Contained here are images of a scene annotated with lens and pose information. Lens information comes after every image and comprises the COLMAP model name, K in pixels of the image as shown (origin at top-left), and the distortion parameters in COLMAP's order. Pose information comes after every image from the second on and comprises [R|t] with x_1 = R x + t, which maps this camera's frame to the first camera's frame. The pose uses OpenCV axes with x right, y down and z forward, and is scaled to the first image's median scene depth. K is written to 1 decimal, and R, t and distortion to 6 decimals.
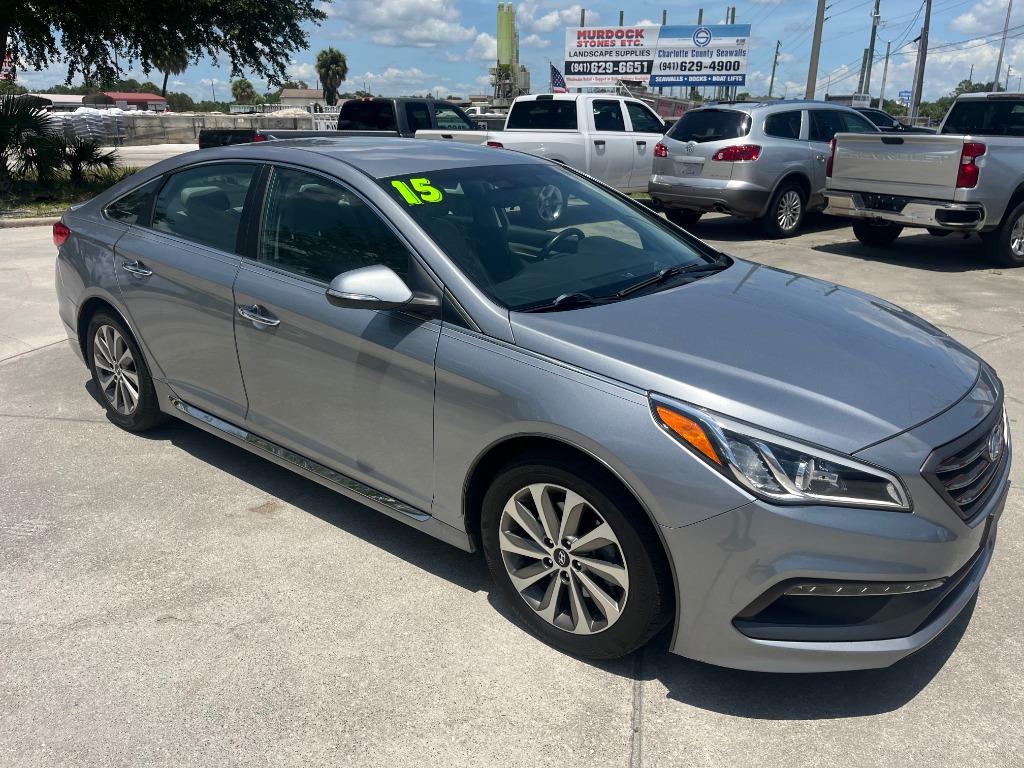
lens RADIAL K [[775.3, 0, 506.2], [0, 775.3, 385.5], [0, 0, 1]] dist [0.068680, -0.099114]
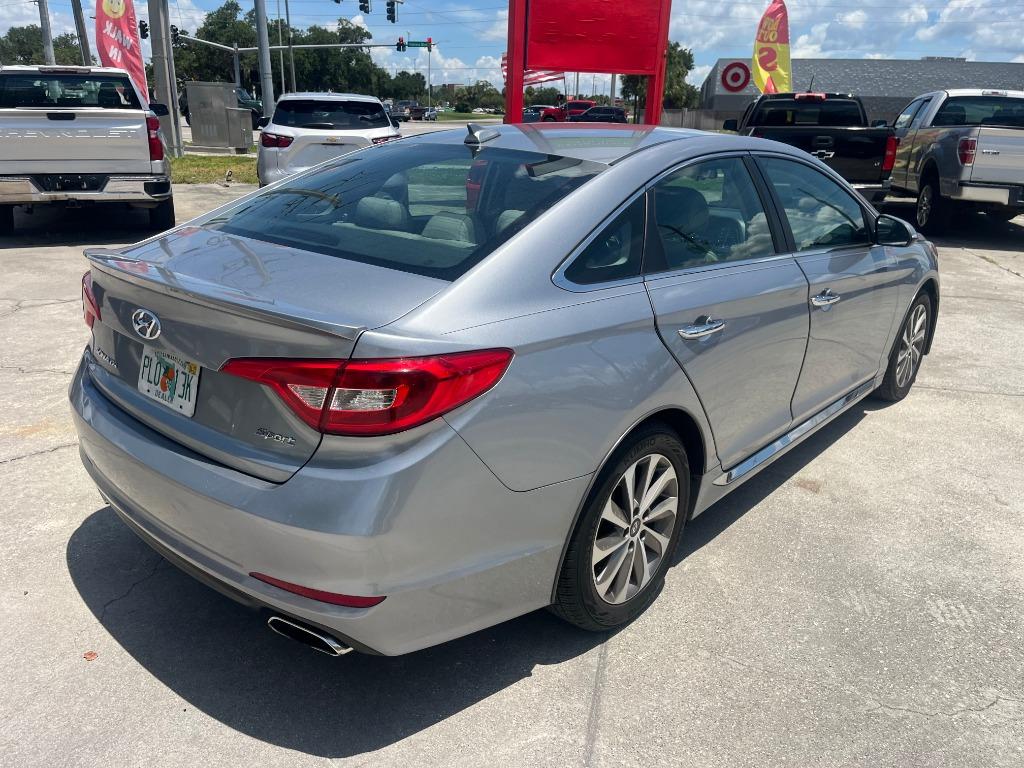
lens RADIAL K [[775.3, 0, 505.8], [0, 775.3, 382.1], [0, 0, 1]] dist [0.068680, -0.099114]
pose [[0.028081, -0.331998, 0.942862, -1.248442], [0.299456, 0.902708, 0.308941, -0.407282], [-0.953697, 0.273670, 0.124767, 1.211151]]
